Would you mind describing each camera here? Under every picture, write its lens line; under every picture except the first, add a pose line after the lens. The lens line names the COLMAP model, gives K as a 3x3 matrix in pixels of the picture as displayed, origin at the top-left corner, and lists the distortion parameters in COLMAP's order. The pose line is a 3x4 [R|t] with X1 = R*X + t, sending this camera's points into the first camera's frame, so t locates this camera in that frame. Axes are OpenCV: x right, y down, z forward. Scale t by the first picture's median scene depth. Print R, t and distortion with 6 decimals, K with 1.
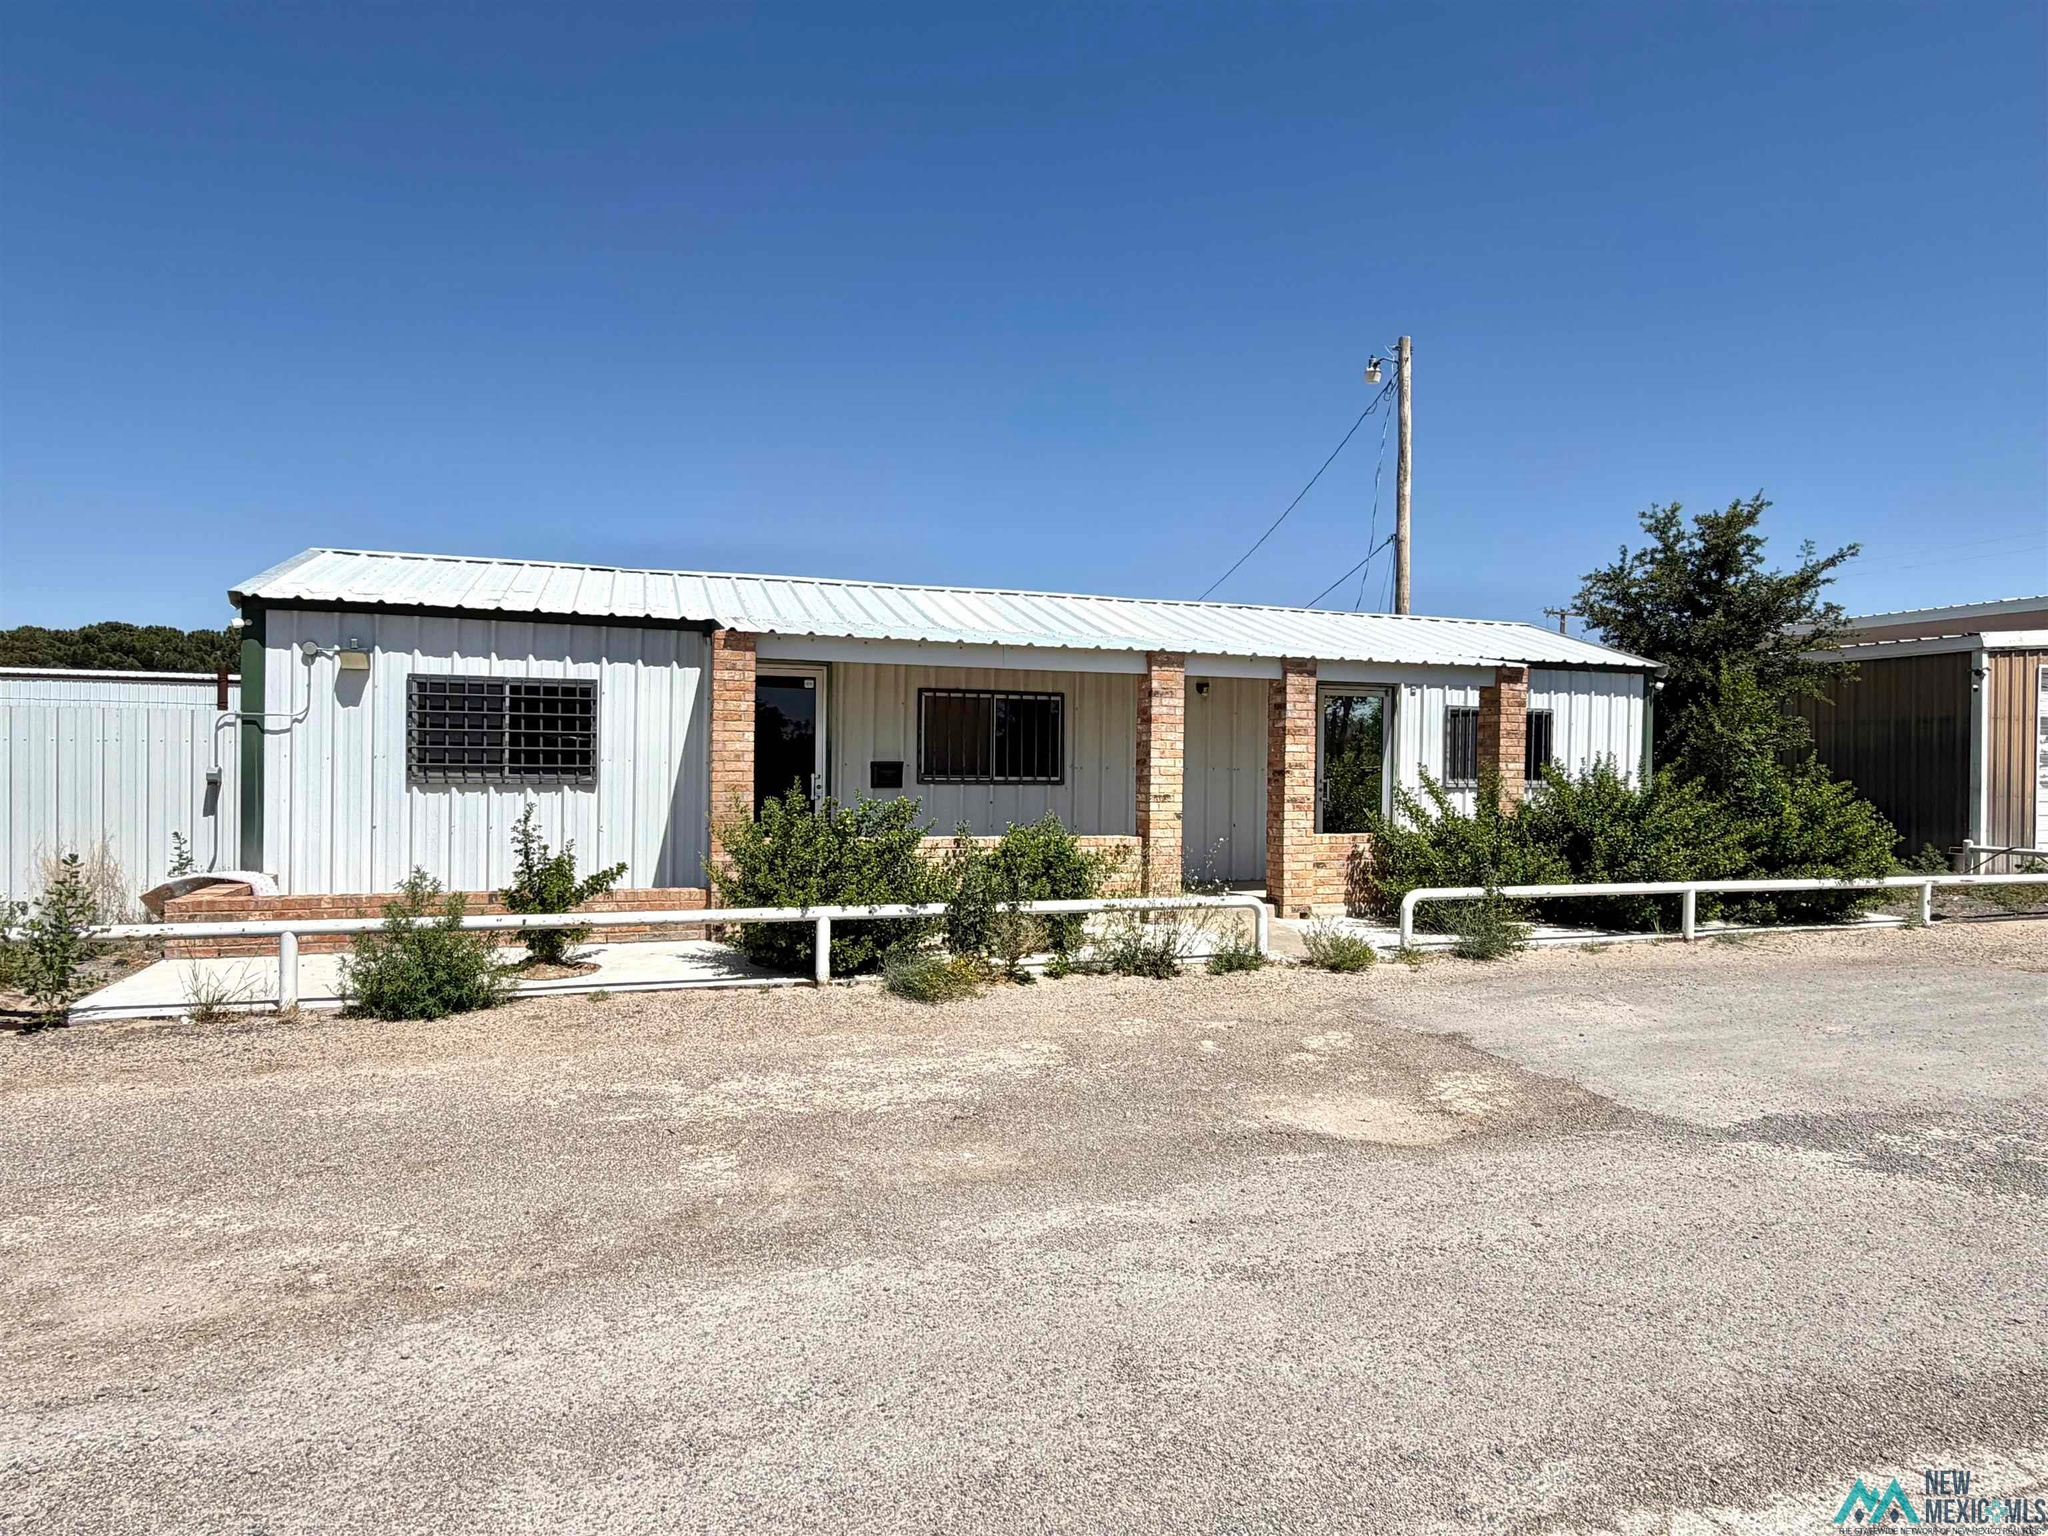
lens RADIAL K [[1152.2, 0, 1024.0], [0, 1152.2, 768.0], [0, 0, 1]] dist [-0.004035, -0.001465]
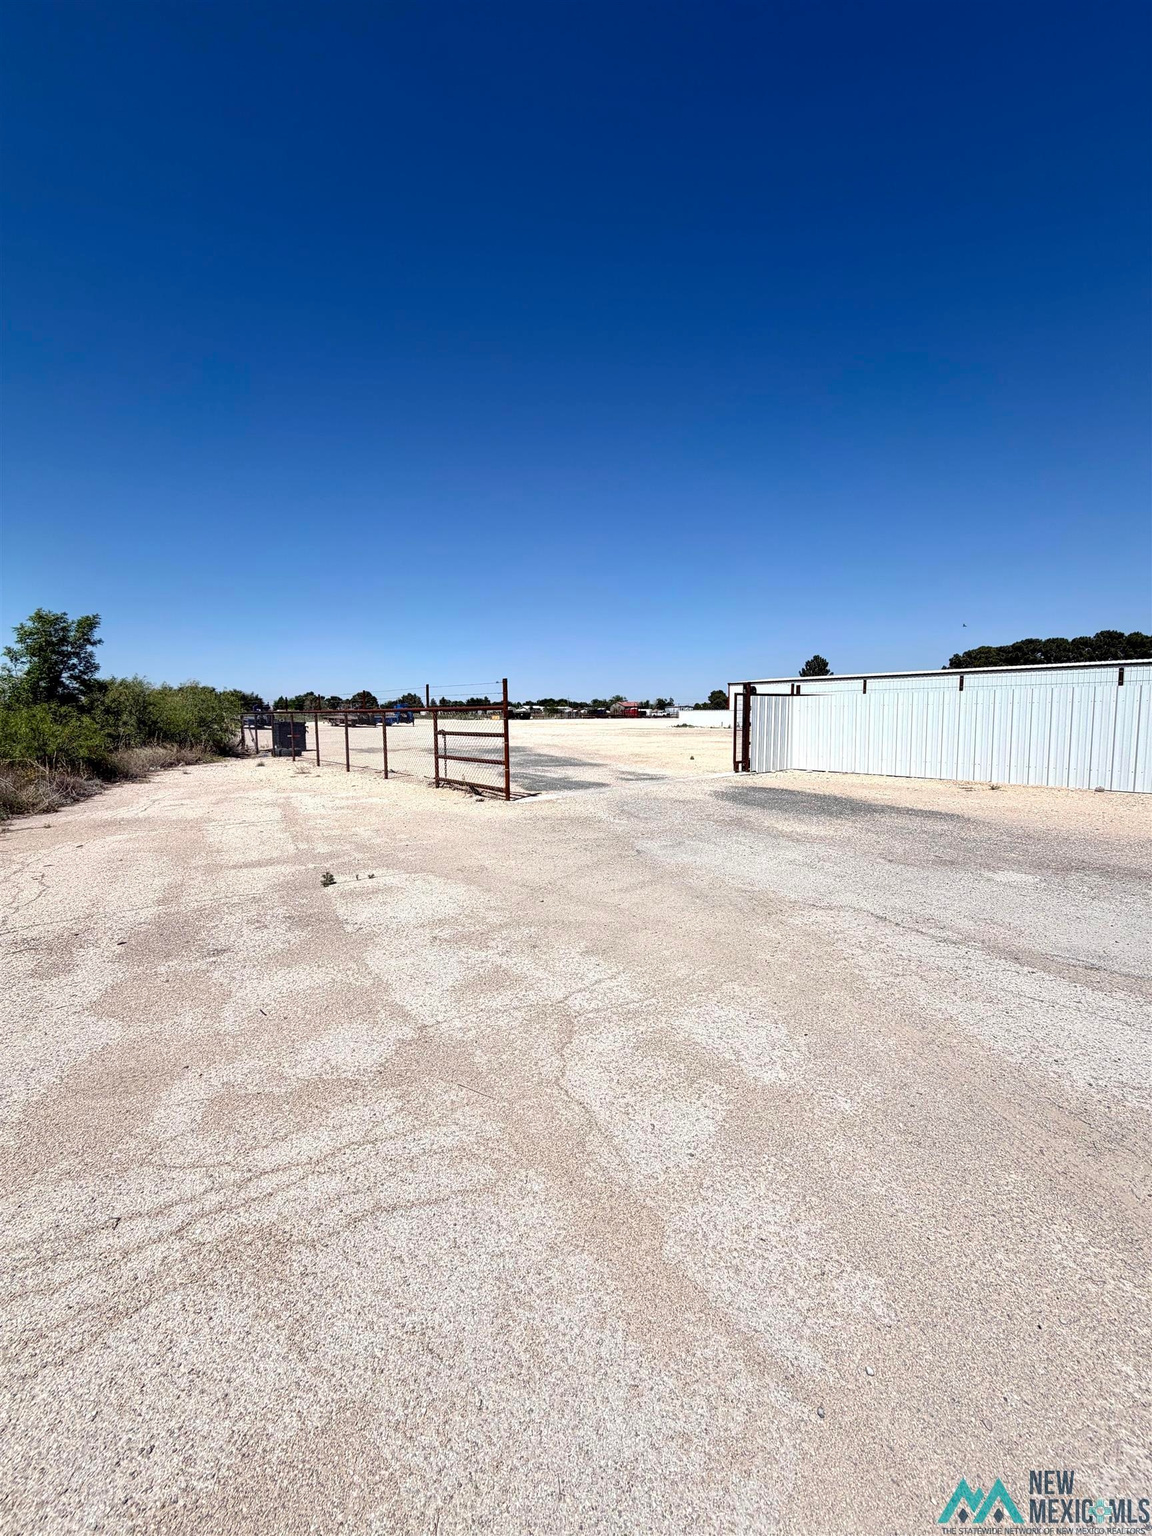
lens RADIAL K [[606.0, 0, 576.0], [0, 606.0, 768.0], [0, 0, 1]] dist [0.001459, 0.000073]
pose [[0.373403, 0.068951, -0.925103, -1.010435], [0.010654, 0.996849, 0.078599, -0.003972], [0.927608, -0.039205, 0.371492, -0.631450]]
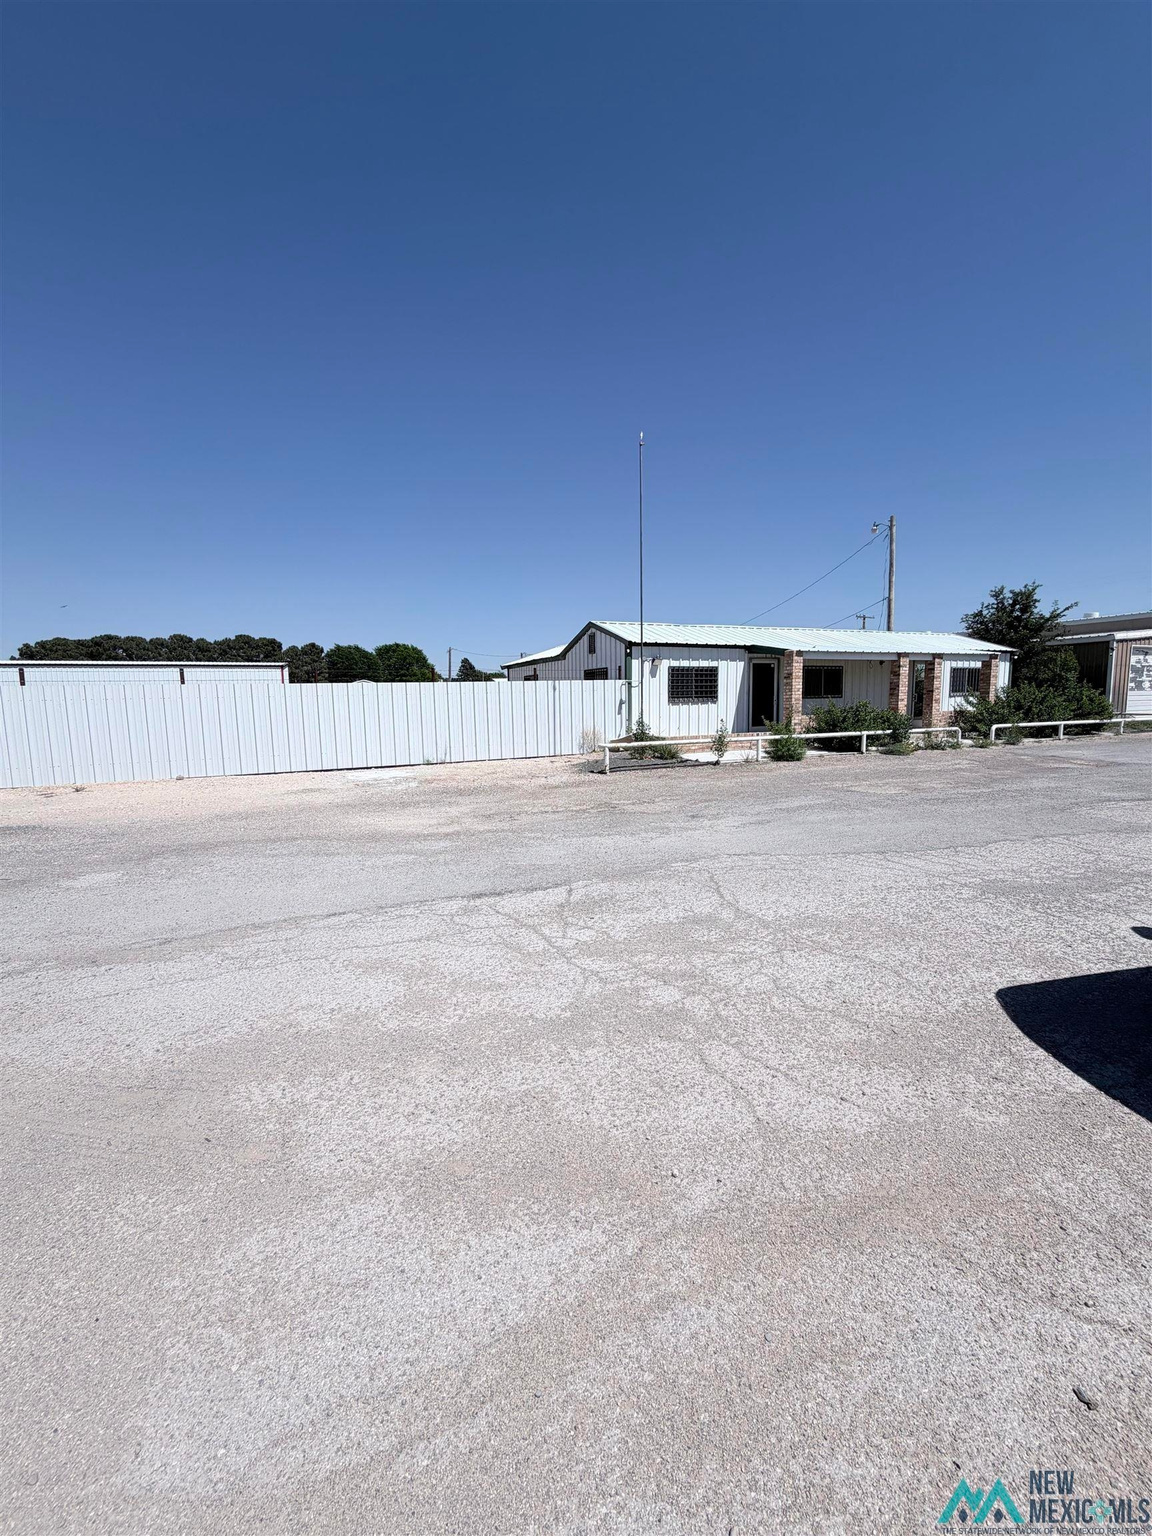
lens RADIAL K [[606.0, 0, 576.0], [0, 606.0, 768.0], [0, 0, 1]] dist [0.001459, 0.000073]
pose [[0.996587, -0.037391, 0.073592, -0.856845], [0.028863, 0.993095, 0.113710, -0.003481], [-0.077335, -0.111197, 0.990785, -0.560472]]
